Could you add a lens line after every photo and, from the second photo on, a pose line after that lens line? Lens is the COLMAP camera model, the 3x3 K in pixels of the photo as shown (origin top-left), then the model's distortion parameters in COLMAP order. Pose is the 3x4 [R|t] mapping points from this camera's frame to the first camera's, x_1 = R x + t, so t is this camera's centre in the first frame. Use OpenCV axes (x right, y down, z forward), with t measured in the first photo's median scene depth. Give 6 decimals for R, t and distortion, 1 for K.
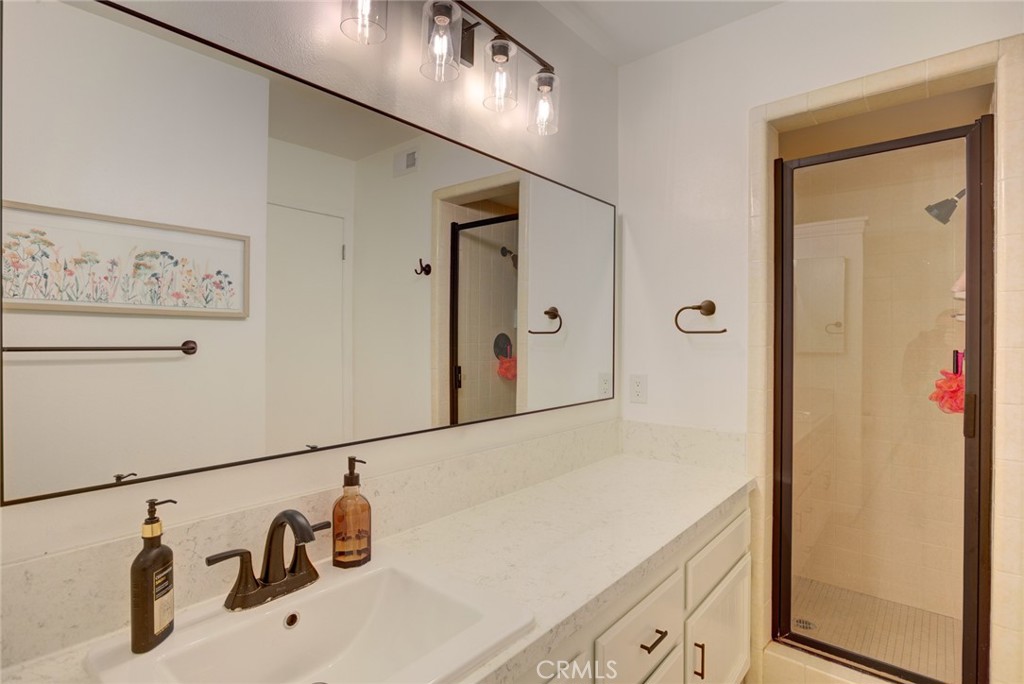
lens RADIAL K [[467.6, 0, 510.2], [0, 467.6, 344.3], [0, 0, 1]] dist [-0.001952, -0.000179]
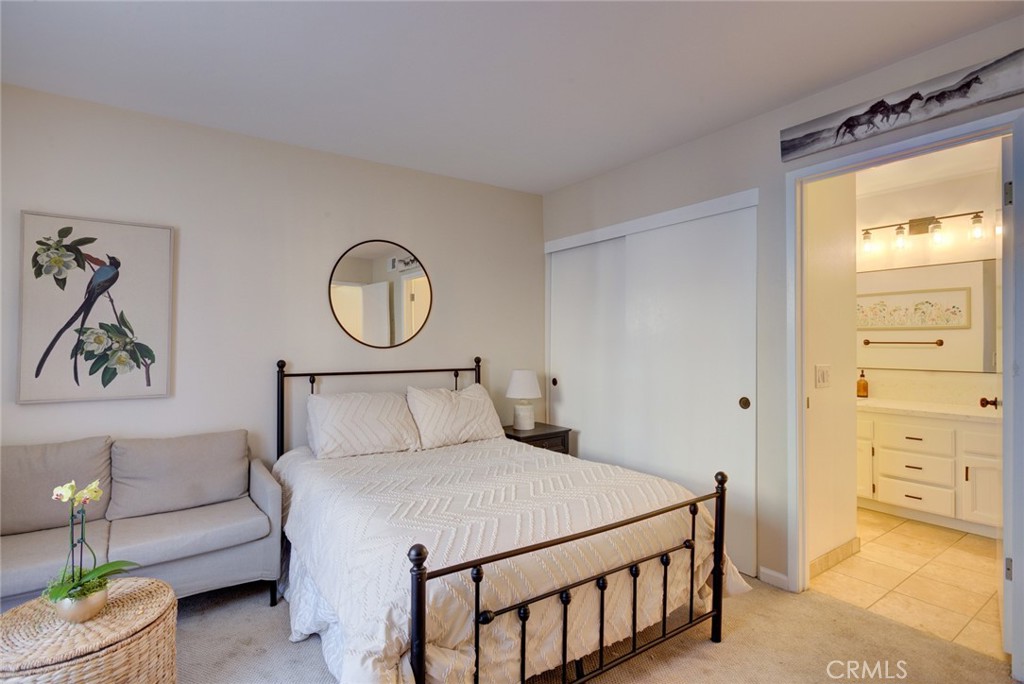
lens RADIAL K [[496.5, 0, 510.8], [0, 496.5, 338.6], [0, 0, 1]] dist [0.000709, 0.000120]
pose [[-0.212219, -0.000224, -0.977222, 2.125509], [0.003205, 0.999994, -0.000925, -0.017452], [0.977217, -0.003328, -0.212217, -0.504488]]
